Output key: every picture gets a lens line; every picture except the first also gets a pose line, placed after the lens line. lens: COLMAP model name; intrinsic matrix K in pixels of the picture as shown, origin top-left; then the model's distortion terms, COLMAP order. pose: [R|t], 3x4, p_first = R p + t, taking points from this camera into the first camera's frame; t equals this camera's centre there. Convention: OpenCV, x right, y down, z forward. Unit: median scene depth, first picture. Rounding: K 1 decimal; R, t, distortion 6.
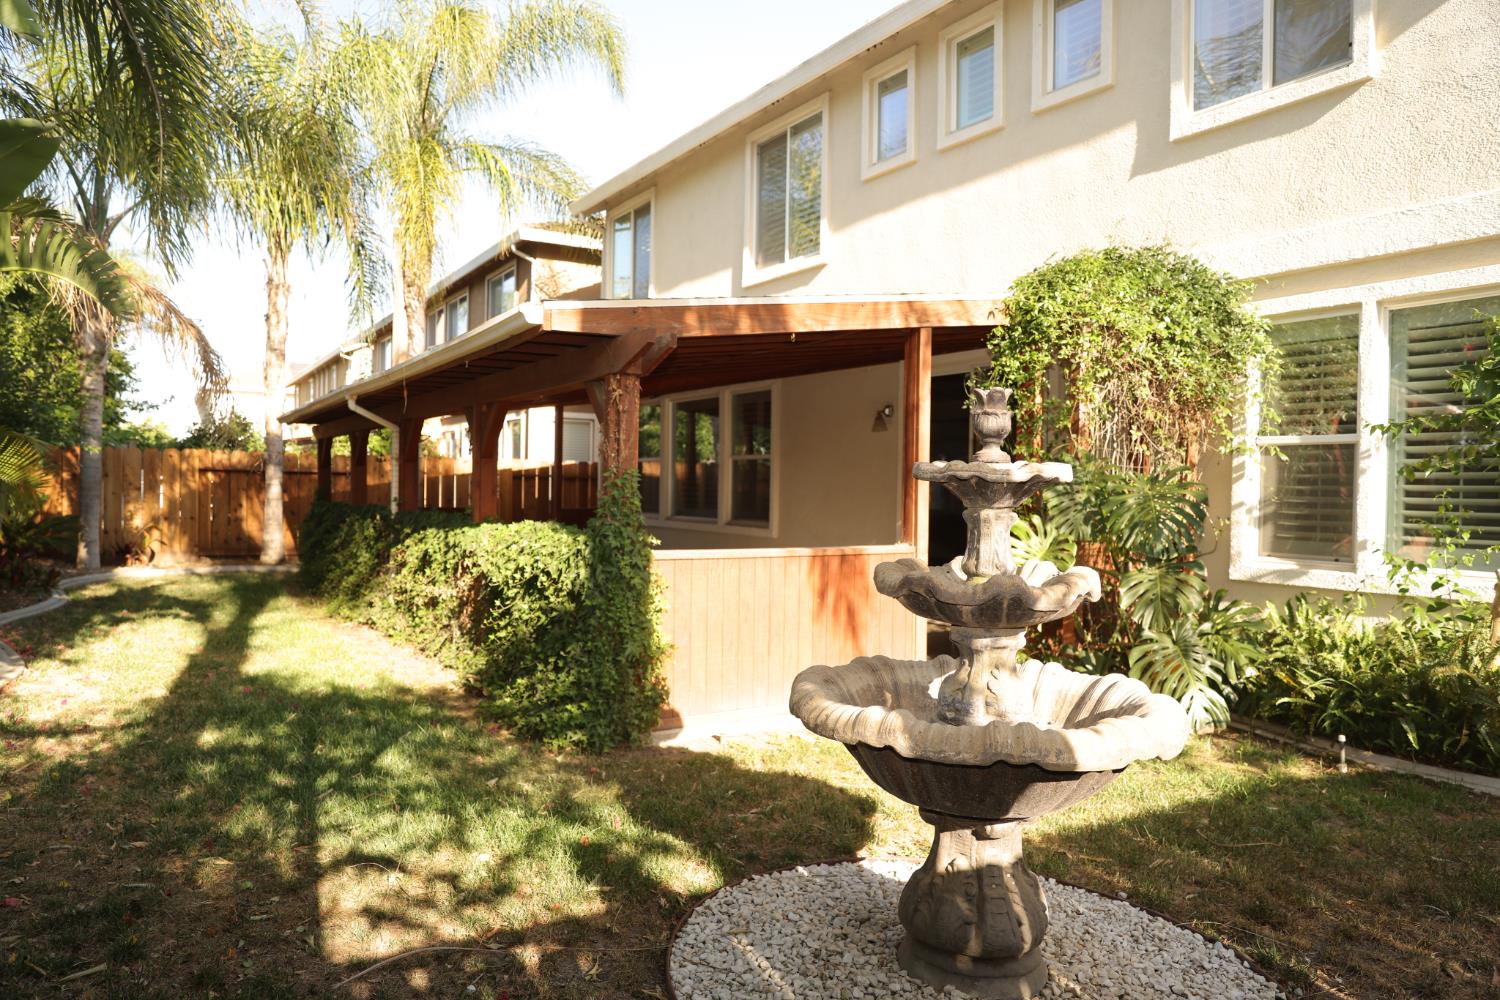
lens RADIAL K [[1006.1, 0, 740.5], [0, 1006.1, 506.7], [0, 0, 1]] dist [-0.084230, 0.058773]
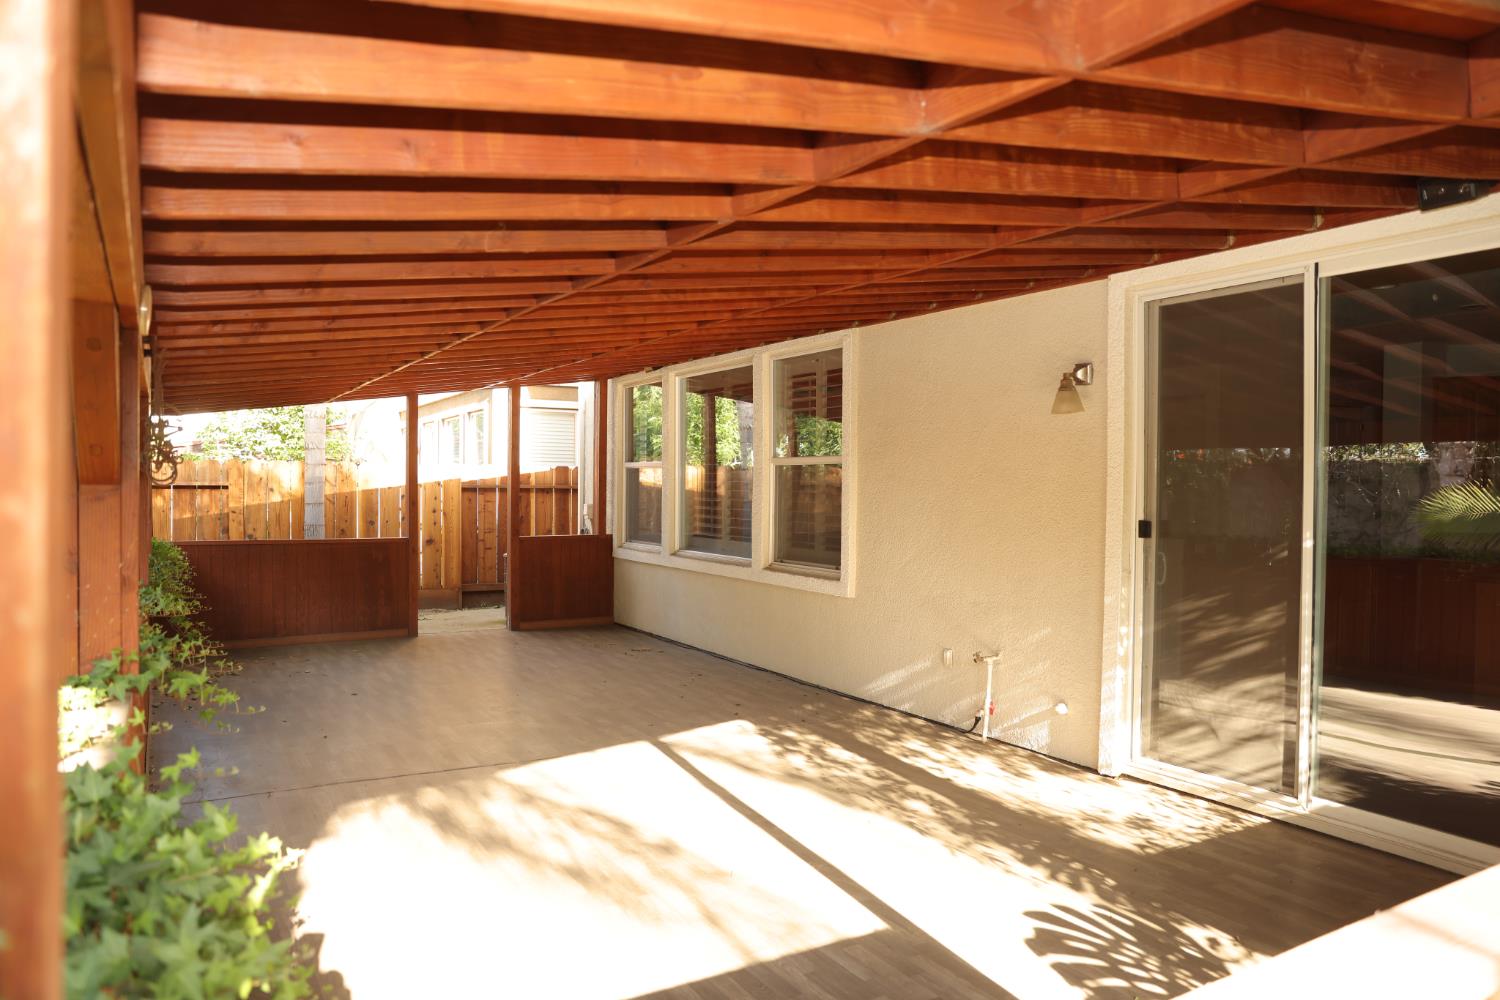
lens RADIAL K [[1010.2, 0, 735.9], [0, 1010.2, 493.9], [0, 0, 1]] dist [0.015085, 0.001915]
pose [[0.999700, -0.006663, -0.023551, -0.016562], [0.006374, 0.999904, -0.012330, -0.020229], [0.023631, 0.012176, 0.999647, 0.349027]]
